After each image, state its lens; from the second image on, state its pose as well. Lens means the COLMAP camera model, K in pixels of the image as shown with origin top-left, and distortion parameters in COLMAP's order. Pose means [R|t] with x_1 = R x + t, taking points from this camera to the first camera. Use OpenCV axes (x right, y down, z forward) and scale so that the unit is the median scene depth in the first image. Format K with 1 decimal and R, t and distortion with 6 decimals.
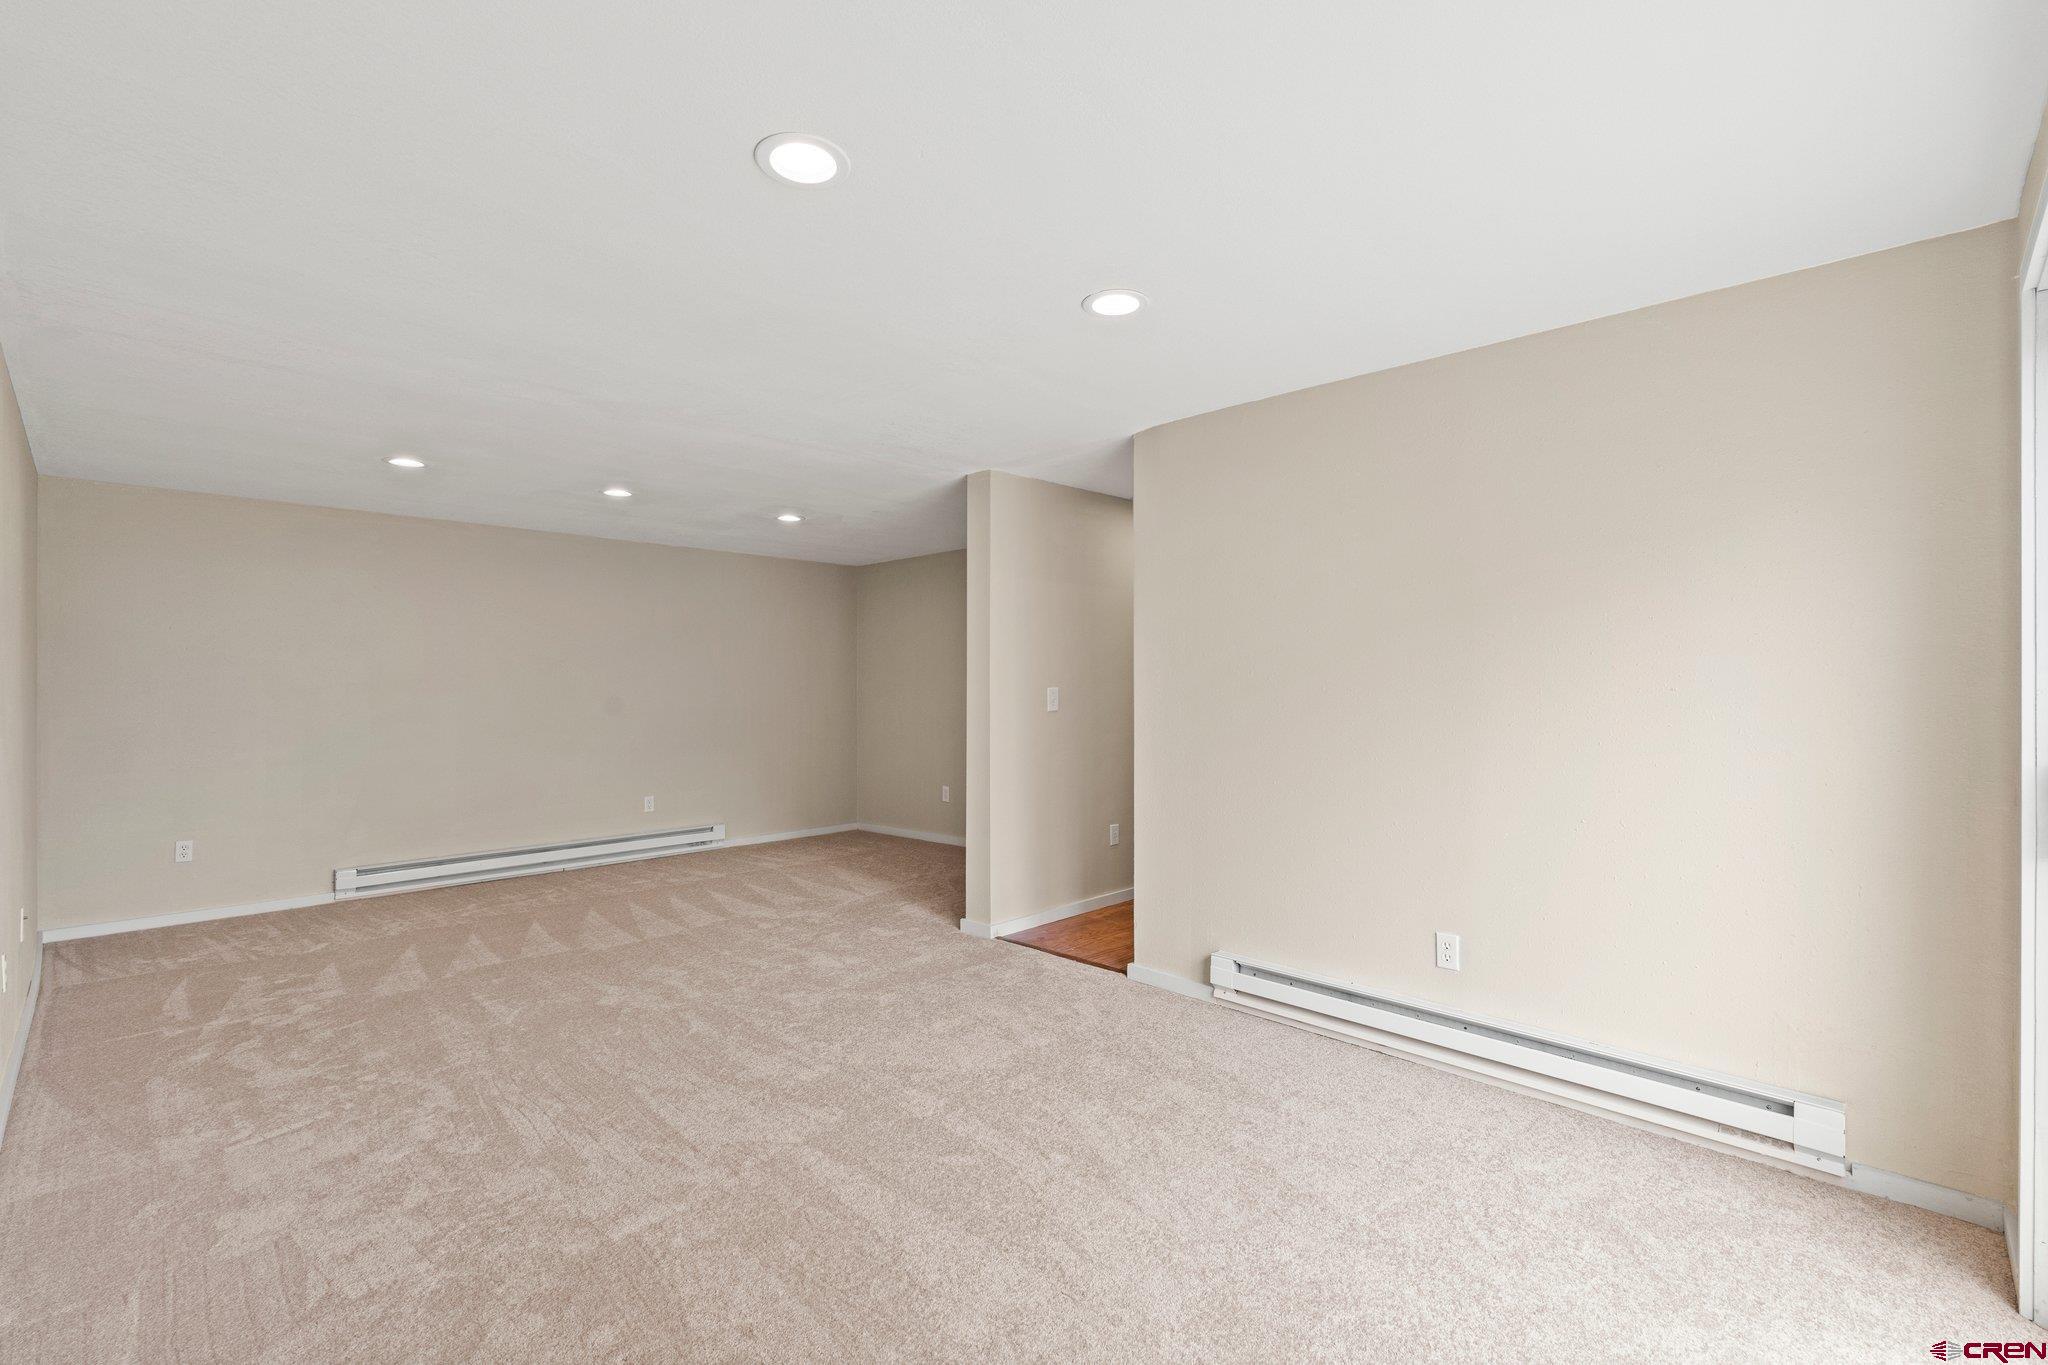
lens RADIAL K [[899.6, 0, 1022.3], [0, 899.6, 675.0], [0, 0, 1]] dist [-0.001886, -0.000402]
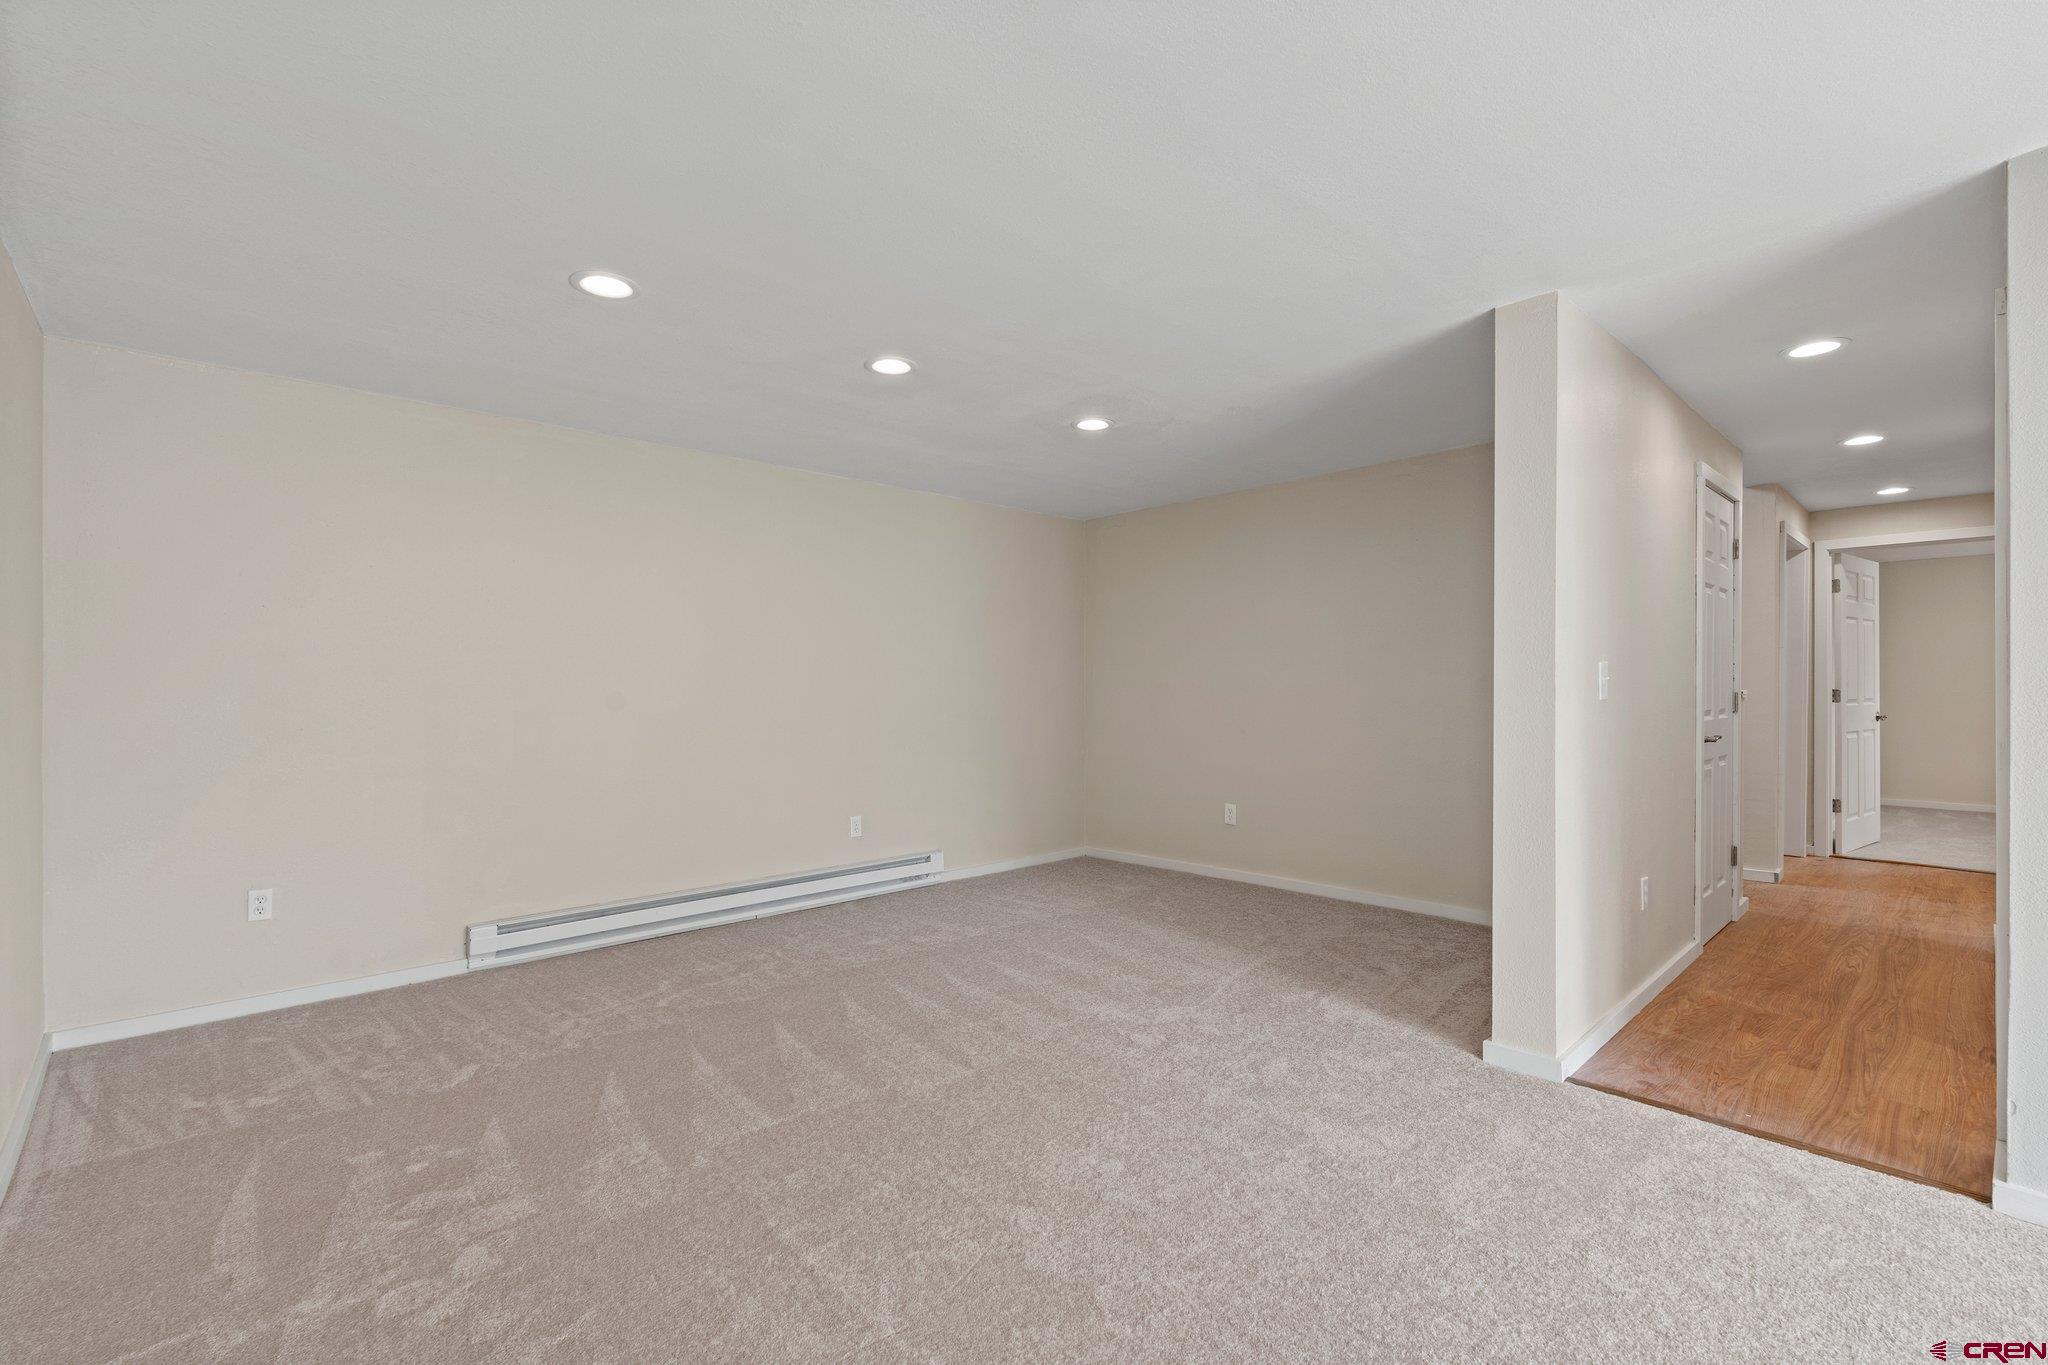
lens RADIAL K [[898.5, 0, 1028.5], [0, 898.5, 676.6], [0, 0, 1]] dist [-0.003298, 0.000517]
pose [[0.998702, 0.000729, -0.050928, -0.349613], [-0.000593, 0.999996, 0.002690, 0.024066], [0.050930, -0.002657, 0.998699, 0.386711]]
